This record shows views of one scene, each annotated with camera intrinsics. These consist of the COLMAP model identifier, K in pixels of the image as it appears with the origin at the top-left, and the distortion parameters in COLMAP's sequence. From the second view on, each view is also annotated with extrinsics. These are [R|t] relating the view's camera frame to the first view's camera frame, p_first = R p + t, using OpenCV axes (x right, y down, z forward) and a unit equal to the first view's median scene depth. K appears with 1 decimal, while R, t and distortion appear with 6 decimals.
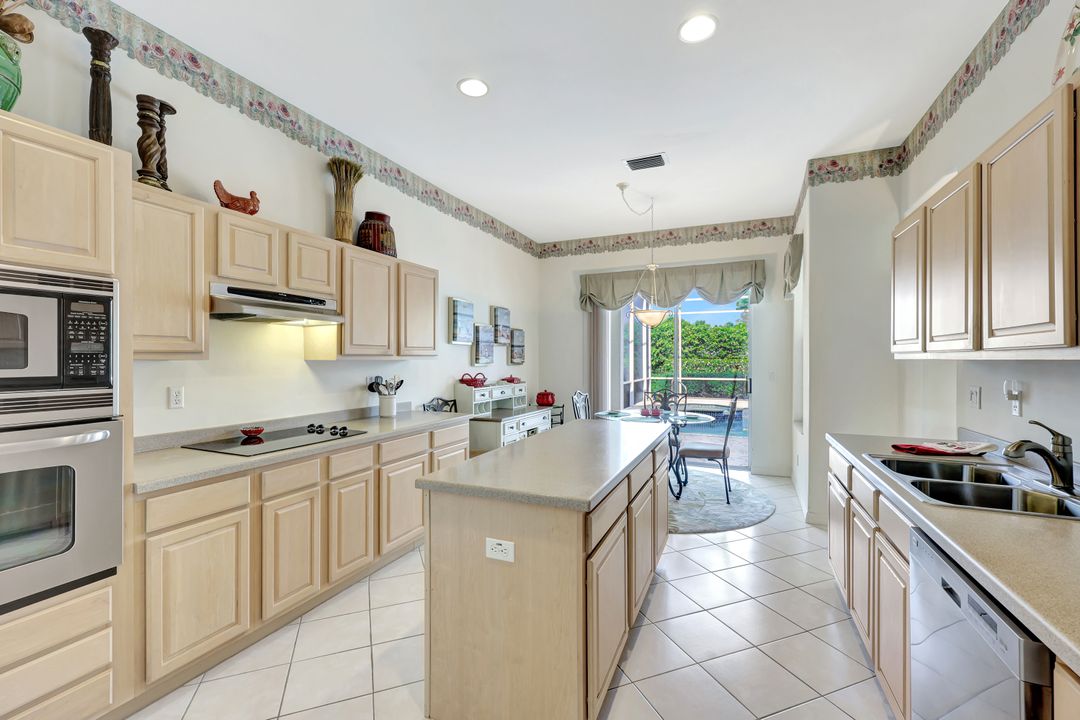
lens RADIAL K [[453.4, 0, 534.3], [0, 453.4, 362.8], [0, 0, 1]] dist [-0.000080, 0.000049]
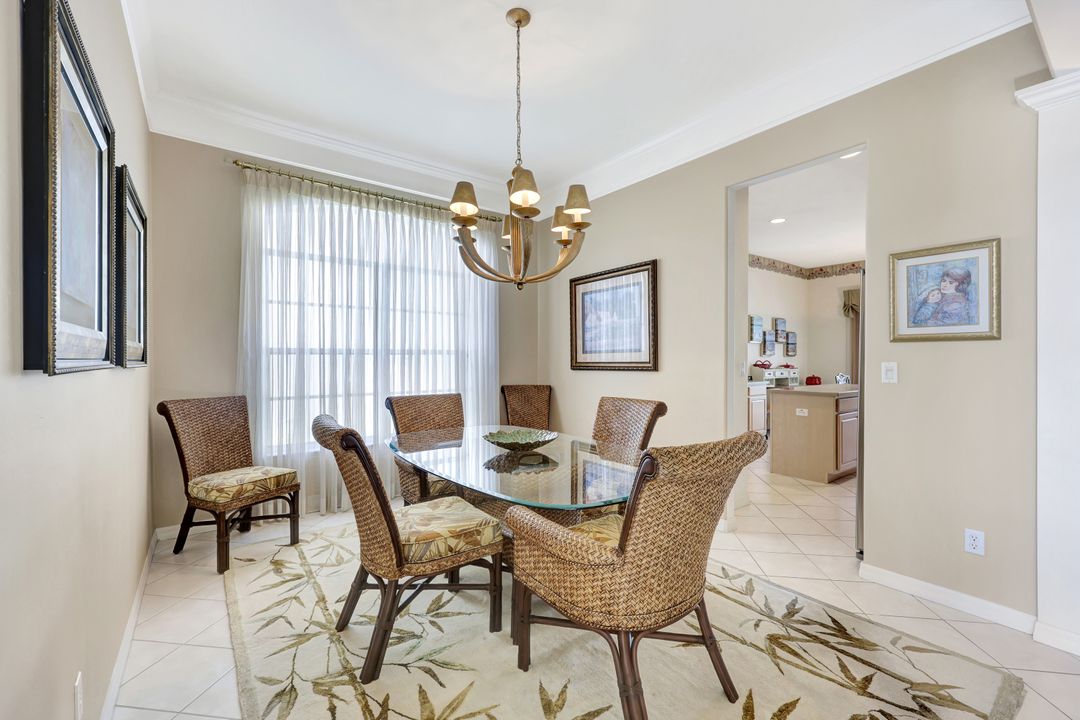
lens RADIAL K [[453.4, 0, 536.6], [0, 453.4, 356.9], [0, 0, 1]] dist [-0.000080, 0.000049]
pose [[0.872304, 0.001377, -0.488961, -0.040402], [-0.006626, 0.999937, -0.009006, 0.025407], [0.488919, 0.011096, 0.872259, -0.698775]]
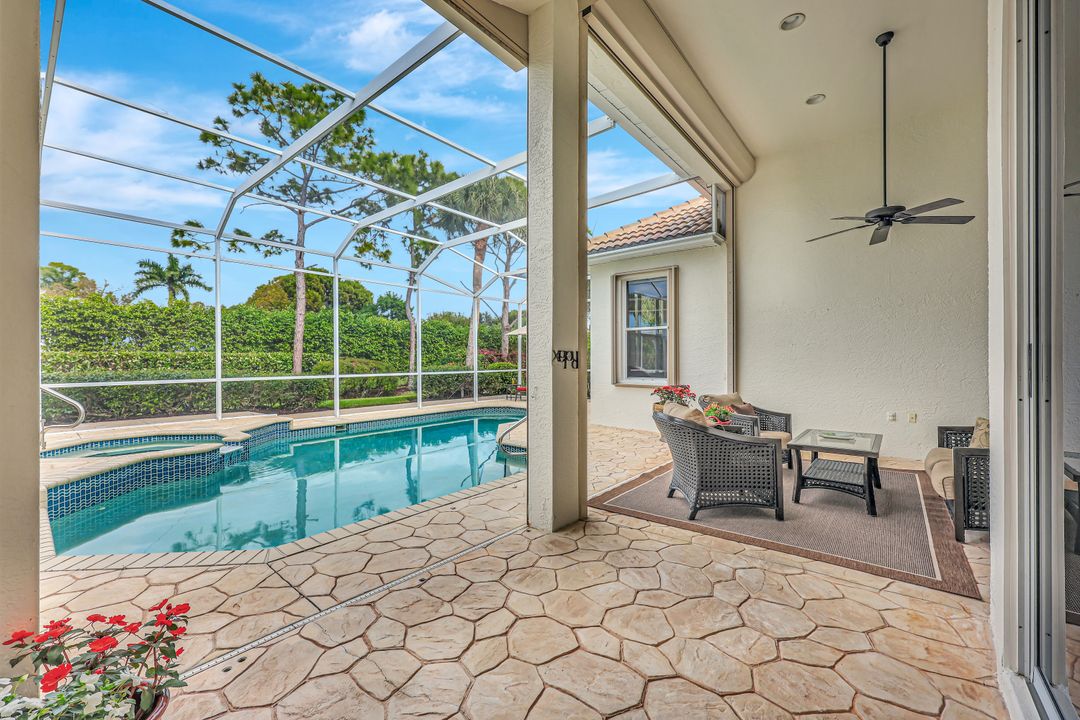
lens RADIAL K [[436.6, 0, 529.3], [0, 436.6, 361.0], [0, 0, 1]] dist [-0.003014, -0.000458]
pose [[0.263298, -0.002396, 0.964712, 0.139753], [0.009235, 0.999957, -0.000037, 0.043118], [-0.964670, 0.008919, 0.263309, 1.237384]]
